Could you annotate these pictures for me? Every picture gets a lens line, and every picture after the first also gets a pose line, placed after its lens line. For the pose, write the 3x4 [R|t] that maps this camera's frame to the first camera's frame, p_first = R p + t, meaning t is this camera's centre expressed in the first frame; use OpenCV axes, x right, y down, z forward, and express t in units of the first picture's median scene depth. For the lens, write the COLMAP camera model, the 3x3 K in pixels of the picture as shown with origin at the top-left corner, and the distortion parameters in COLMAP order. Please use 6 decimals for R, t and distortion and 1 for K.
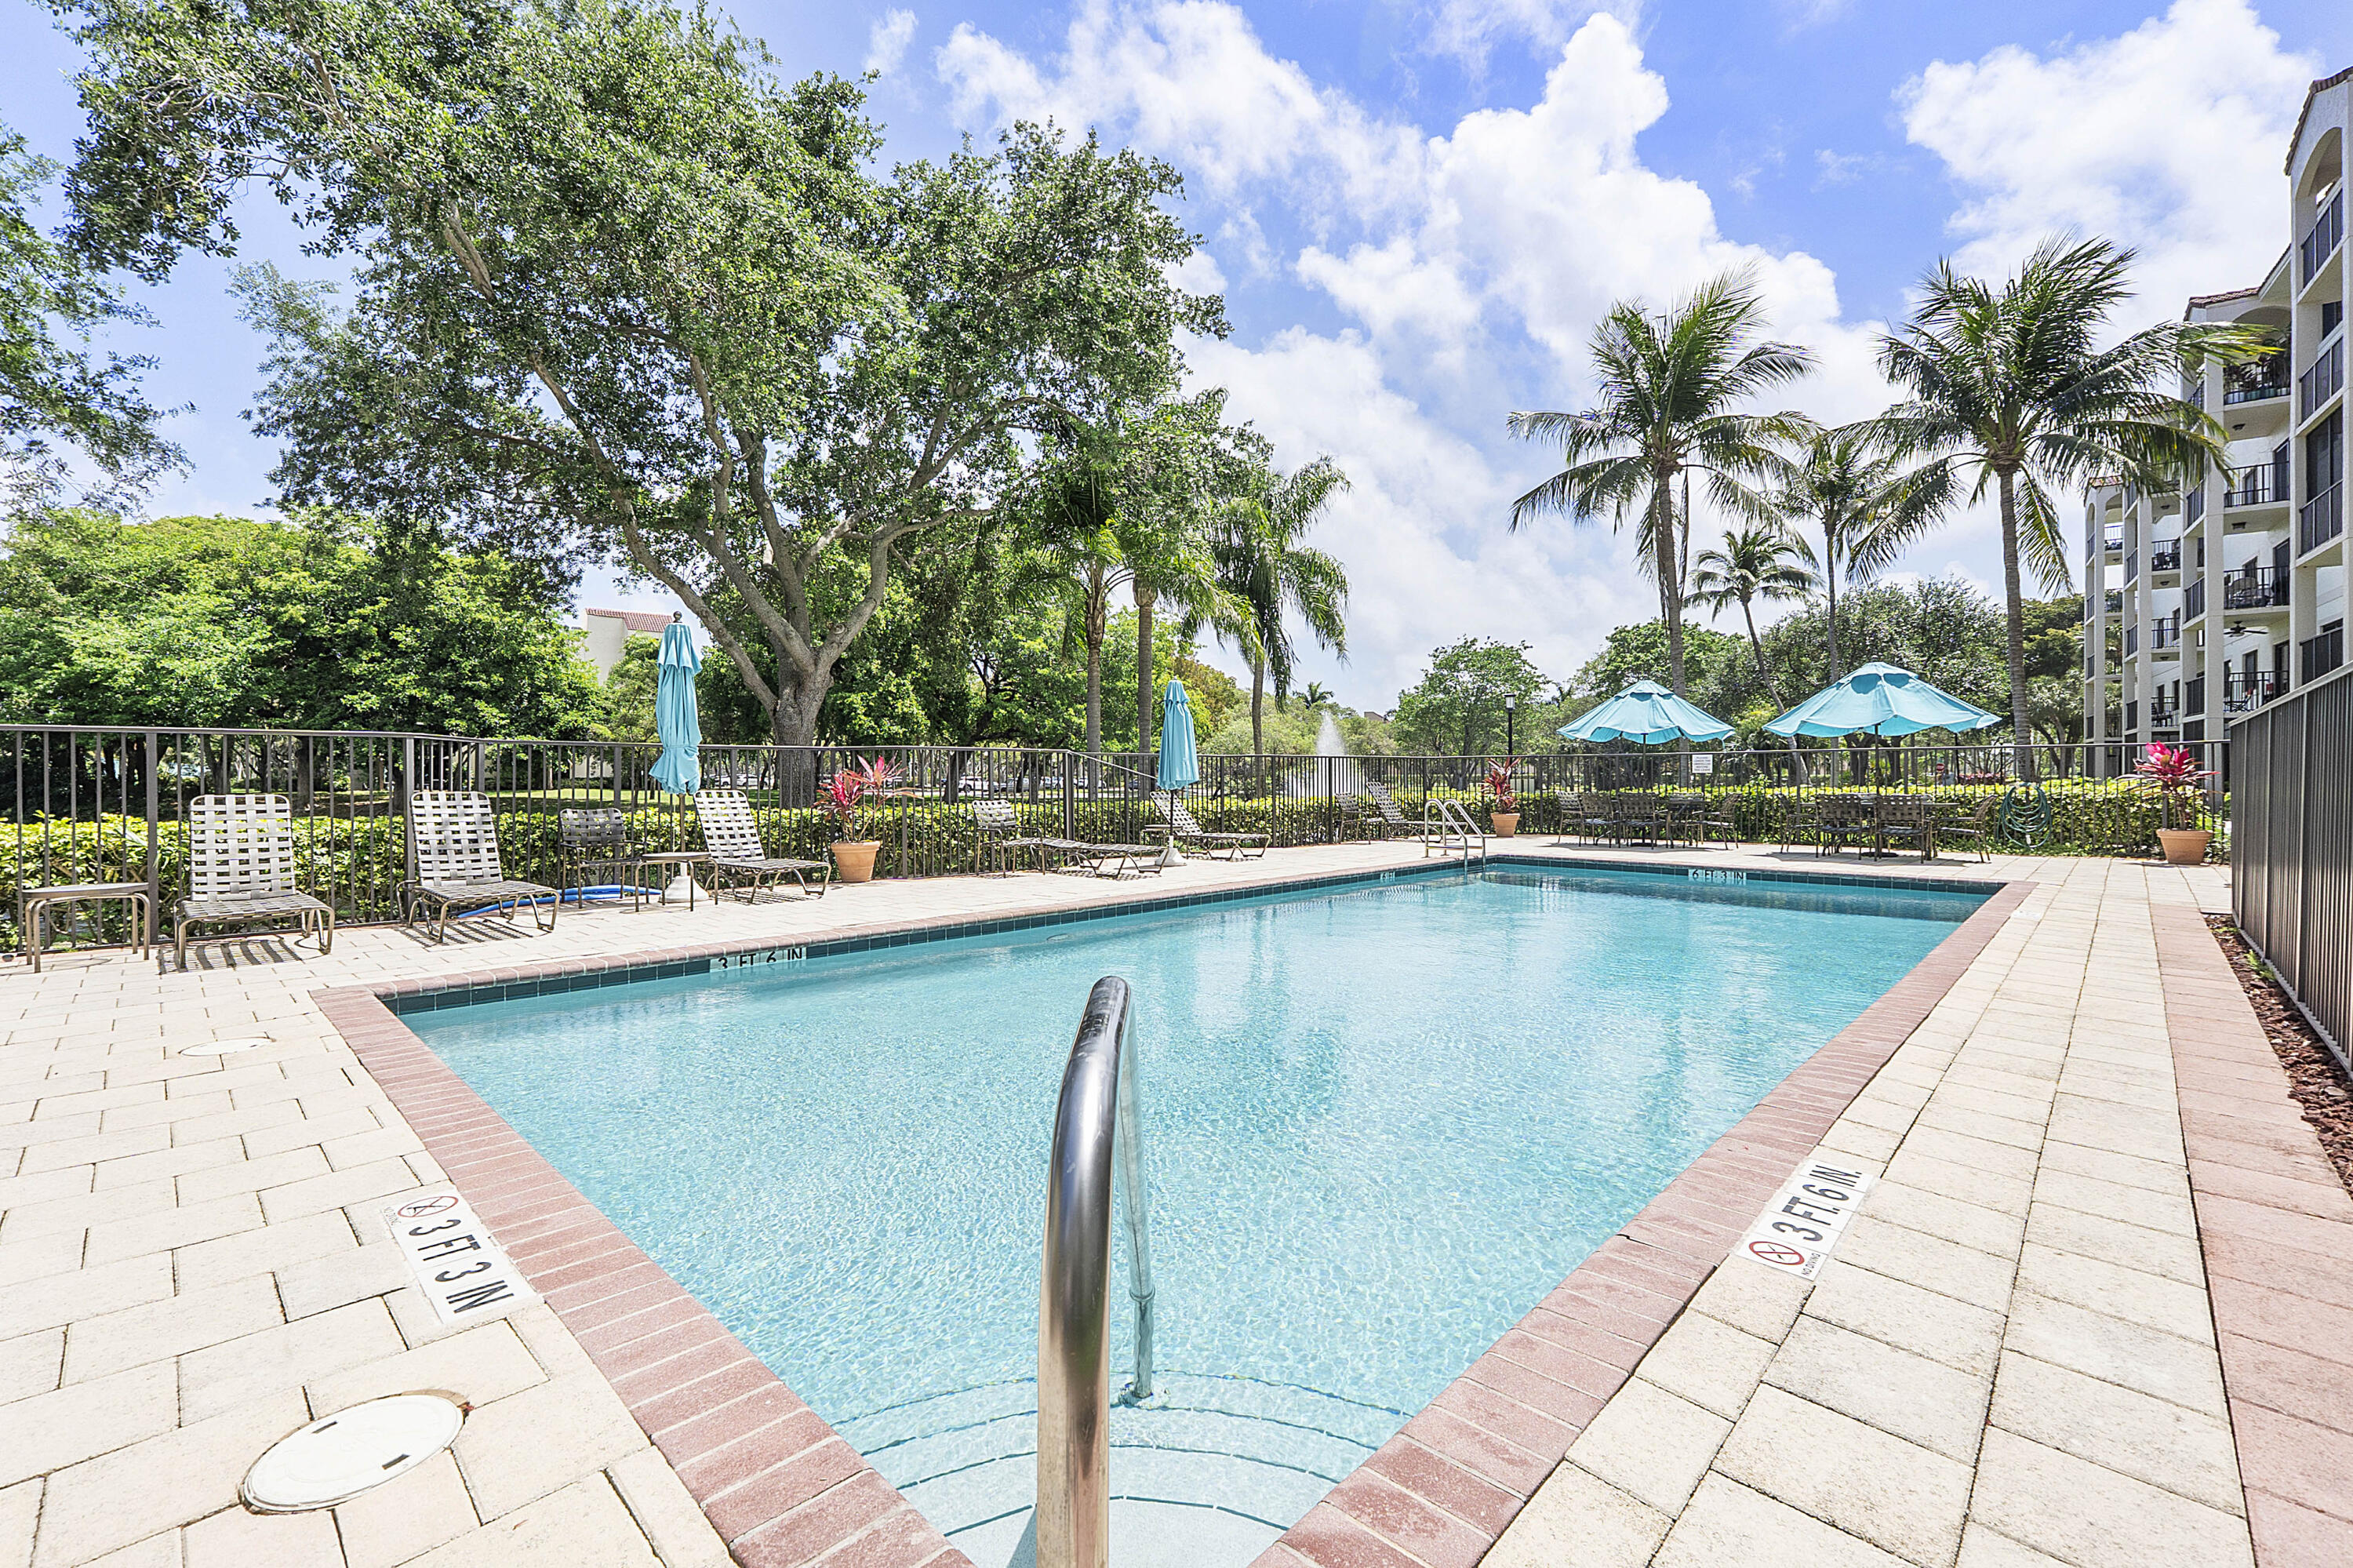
lens RADIAL K [[1003.1, 0, 1175.7], [0, 1003.1, 781.3], [0, 0, 1]] dist [-0.005396, -0.000952]
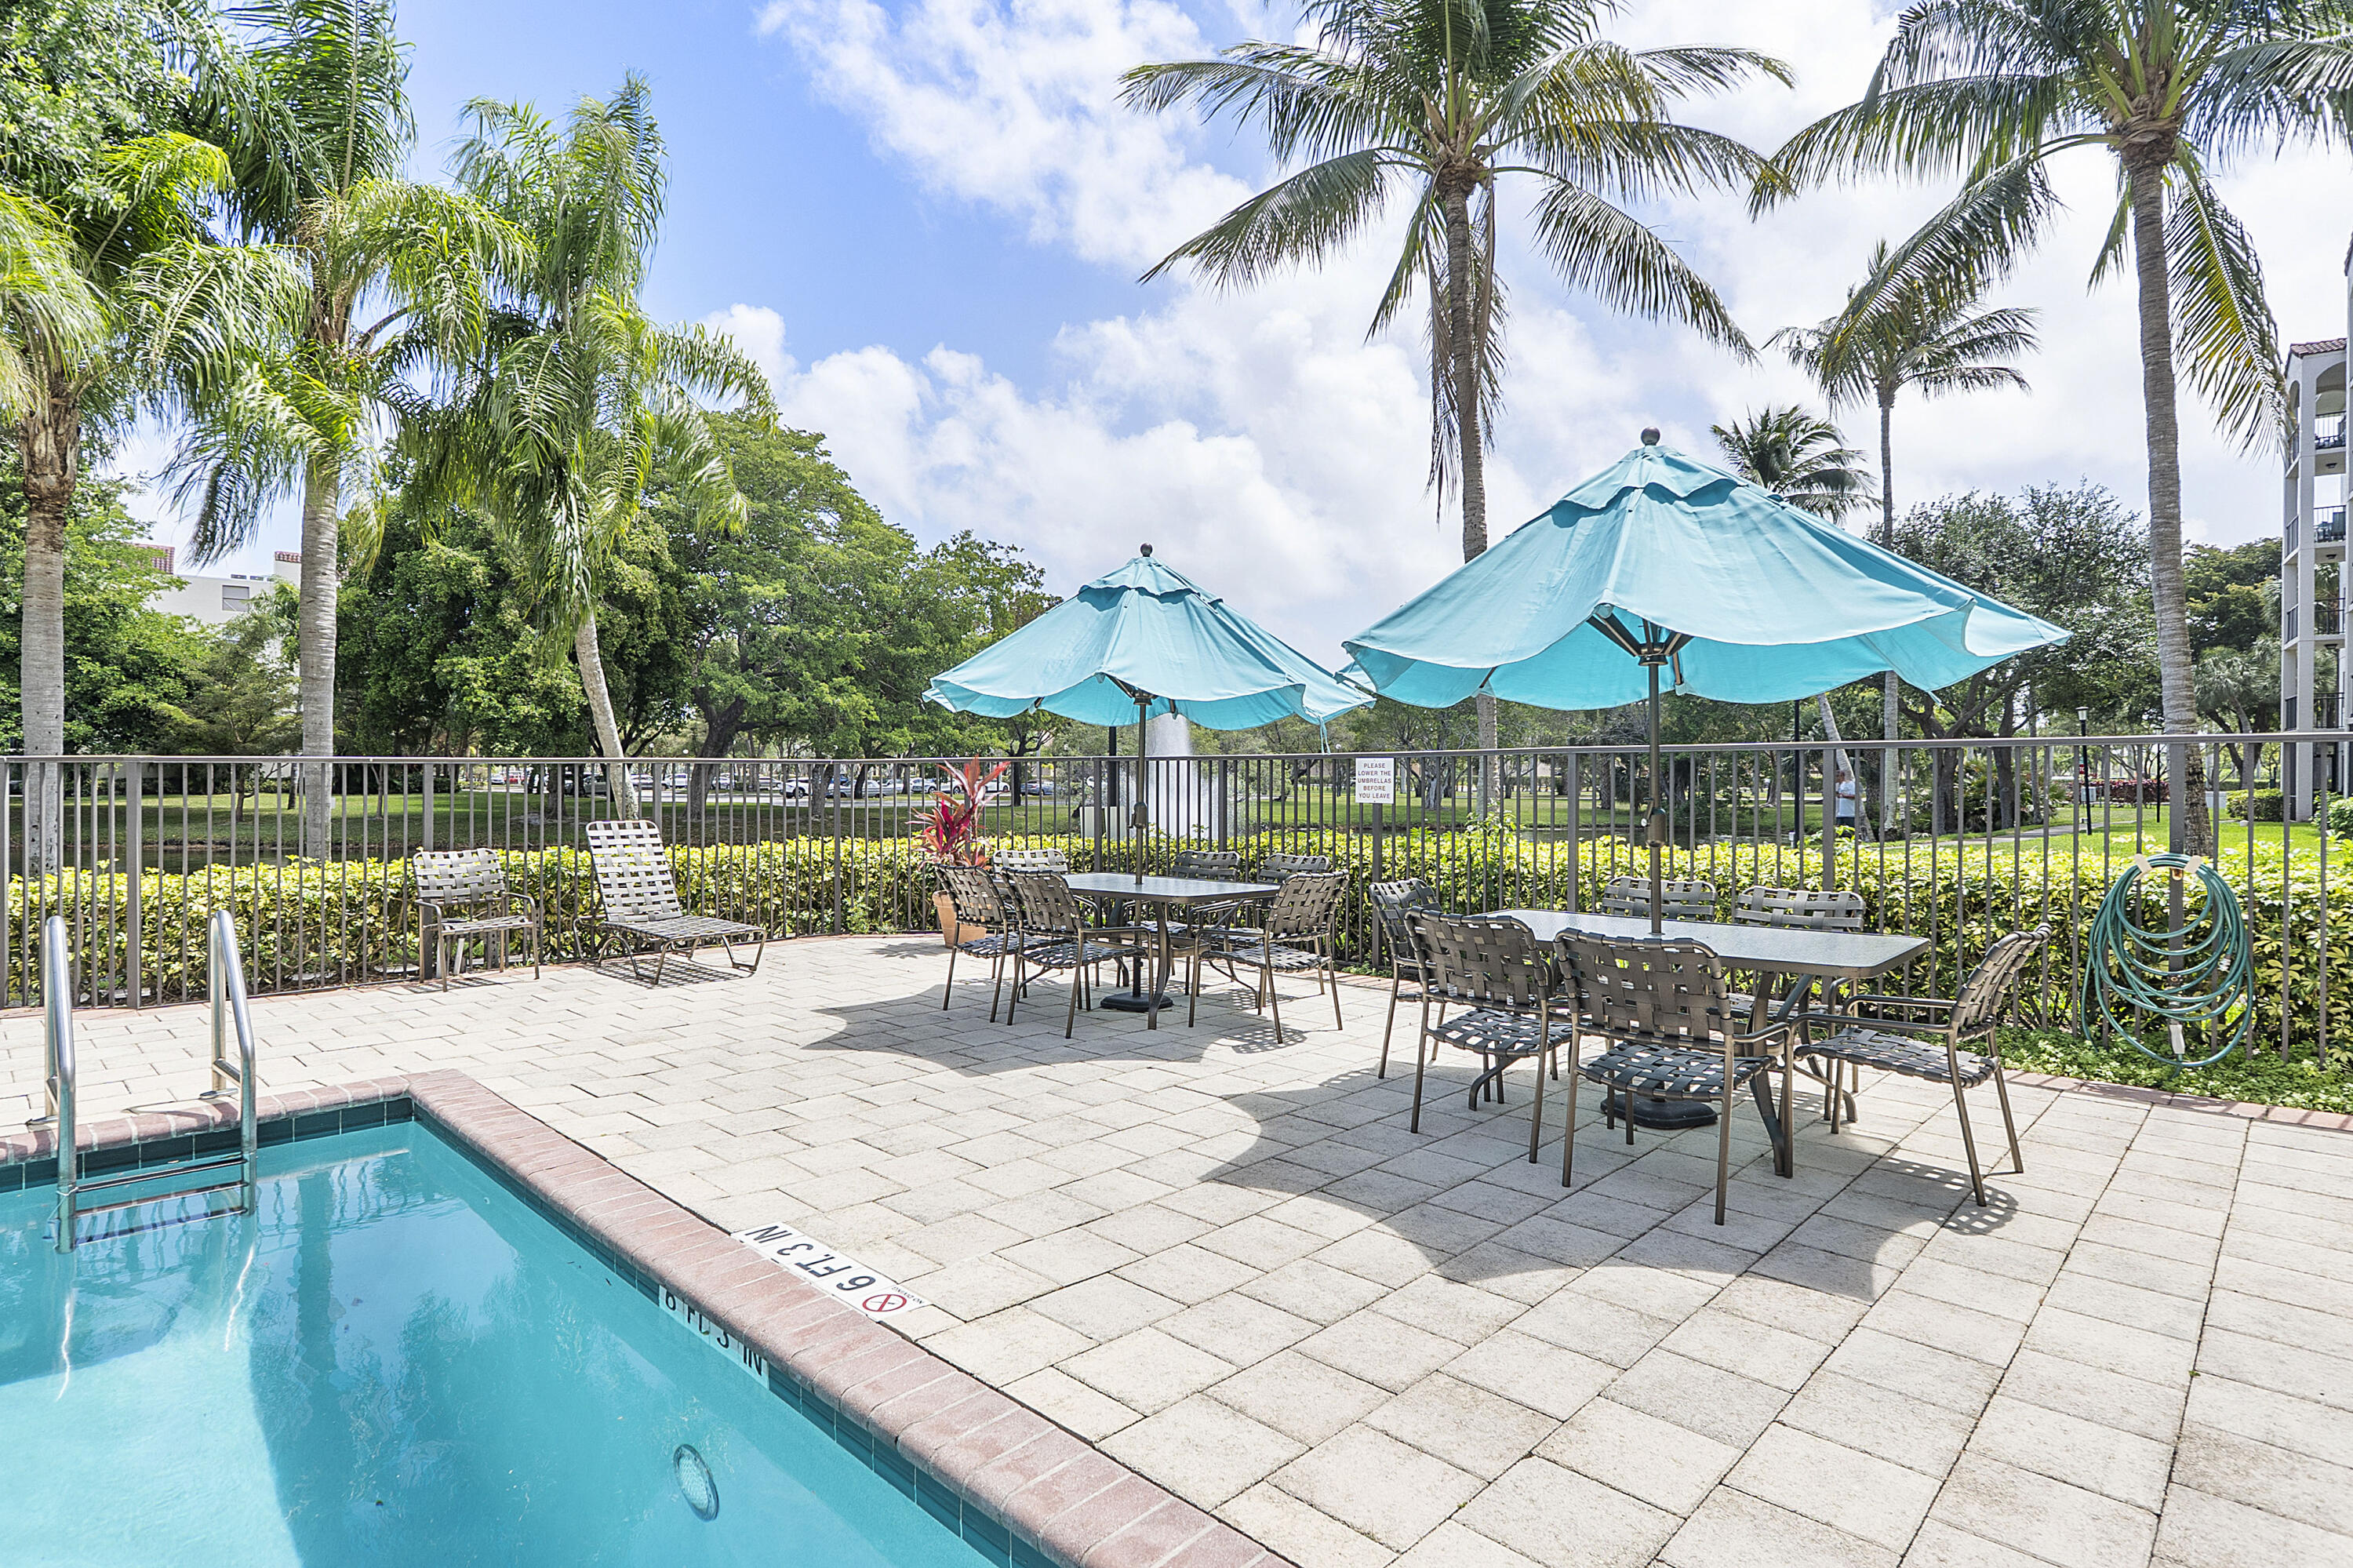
lens RADIAL K [[1209.3, 0, 1176.6], [0, 1209.3, 781.2], [0, 0, 1]] dist [-0.000100, 0.000554]
pose [[0.999987, 0.003797, 0.003307, 0.155081], [-0.003797, 0.999993, 0.000184, -0.006250], [-0.003306, -0.000197, 0.999995, 0.179096]]
